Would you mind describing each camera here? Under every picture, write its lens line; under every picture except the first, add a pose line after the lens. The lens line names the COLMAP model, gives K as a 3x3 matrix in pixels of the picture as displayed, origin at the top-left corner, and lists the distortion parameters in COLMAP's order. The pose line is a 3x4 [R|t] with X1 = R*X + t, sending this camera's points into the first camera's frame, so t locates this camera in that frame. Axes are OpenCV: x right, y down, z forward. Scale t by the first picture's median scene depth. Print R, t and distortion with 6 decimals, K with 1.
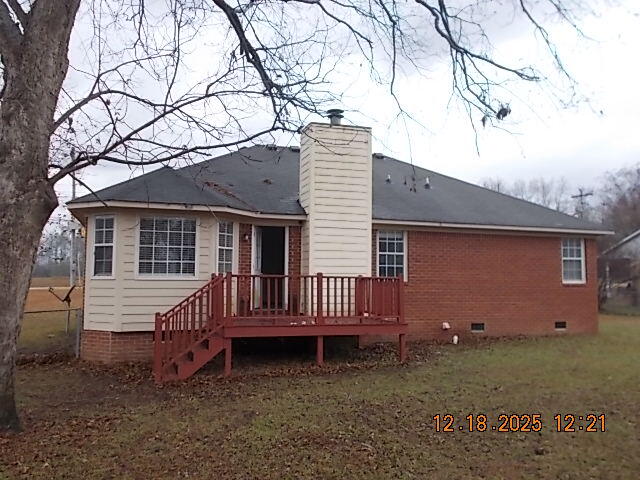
lens RADIAL K [[557.3, 0, 319.6], [0, 557.3, 240.2], [0, 0, 1]] dist [0.004160, 0.011448]
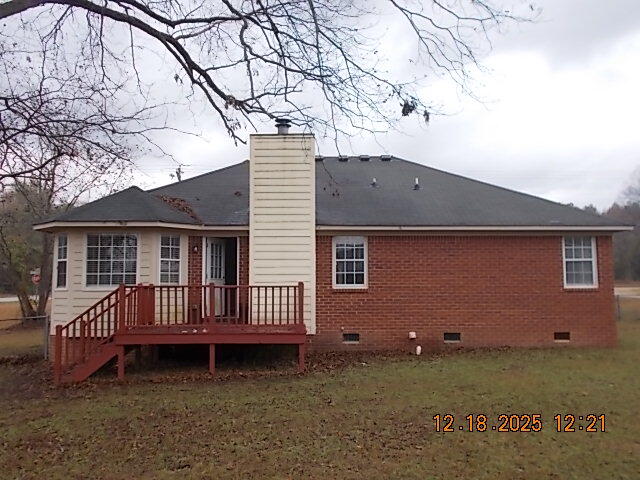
lens RADIAL K [[557.3, 0, 319.6], [0, 557.3, 240.4], [0, 0, 1]] dist [0.004160, 0.011448]
pose [[0.956664, -0.037718, -0.288741, 0.385827], [0.034478, 0.999273, -0.016299, 0.003879], [0.289145, 0.005637, 0.957269, 0.057882]]
